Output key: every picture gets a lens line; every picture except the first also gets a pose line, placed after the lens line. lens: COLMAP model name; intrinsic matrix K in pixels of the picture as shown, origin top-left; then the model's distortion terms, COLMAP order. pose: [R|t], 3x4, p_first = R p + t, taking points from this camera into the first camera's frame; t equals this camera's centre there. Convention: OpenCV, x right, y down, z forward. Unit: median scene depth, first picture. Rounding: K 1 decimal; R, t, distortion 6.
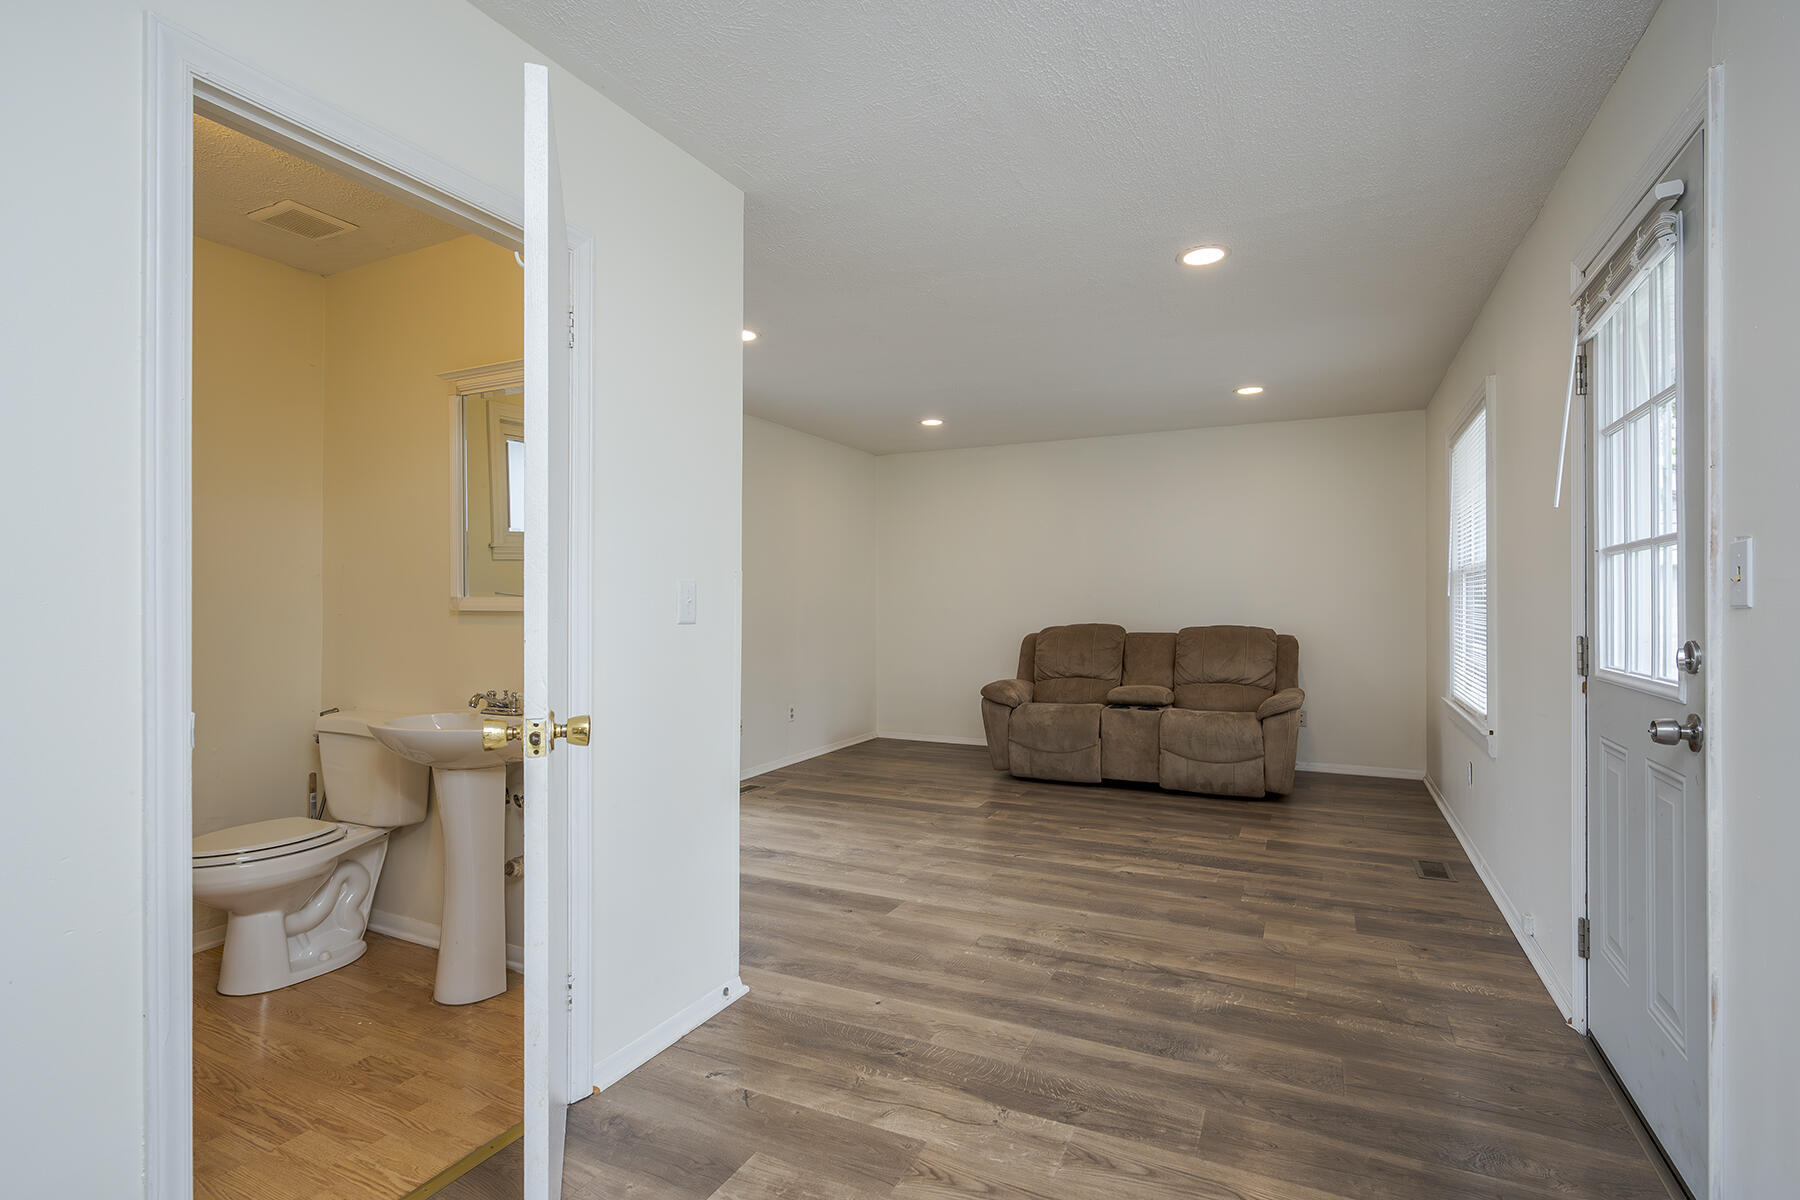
lens RADIAL K [[851.9, 0, 896.2], [0, 851.9, 601.8], [0, 0, 1]] dist [-0.003190, 0.000090]
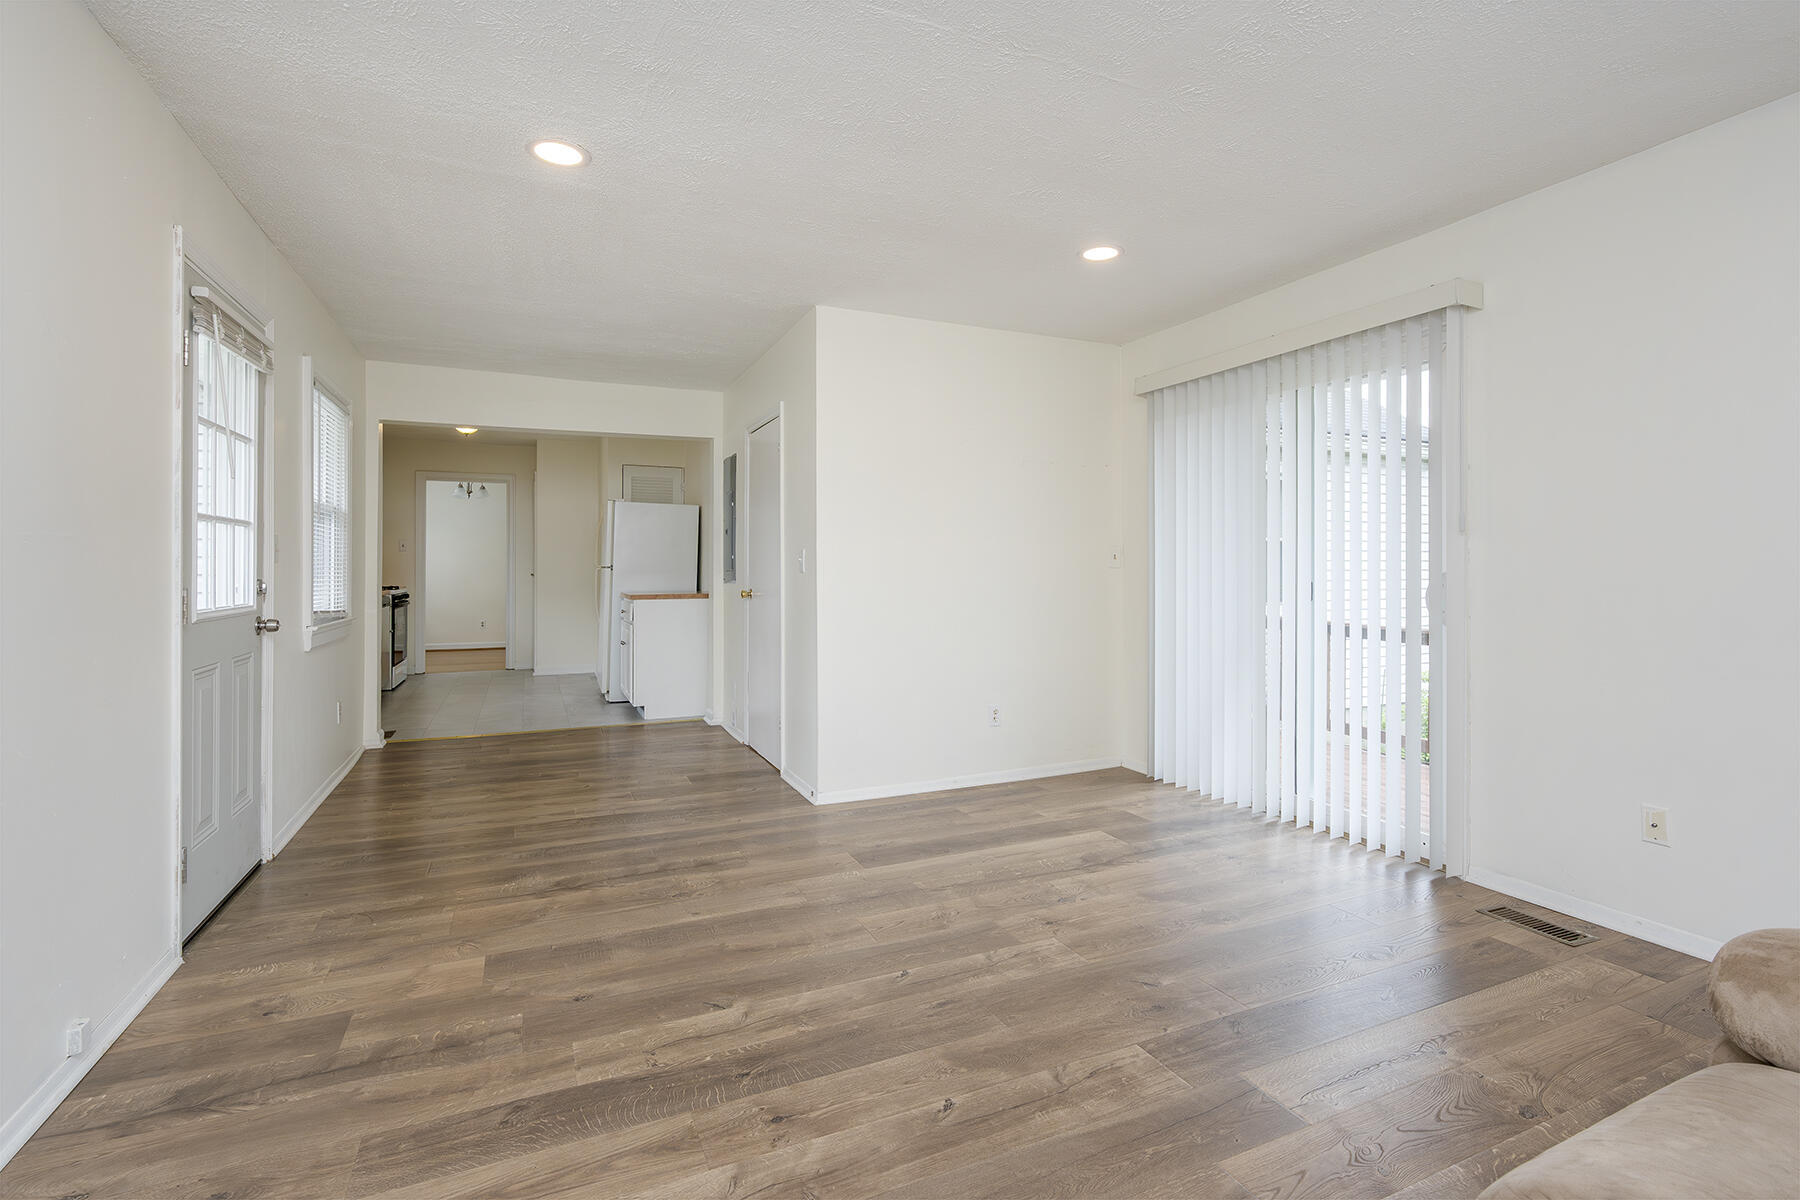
lens RADIAL K [[818.8, 0, 901.9], [0, 818.8, 555.9], [0, 0, 1]] dist [-0.005156, 0.002999]
pose [[-0.630186, -0.009506, -0.776386, 0.688843], [0.000949, 0.999915, -0.013014, 0.007989], [0.776443, -0.008938, -0.630124, 1.572288]]
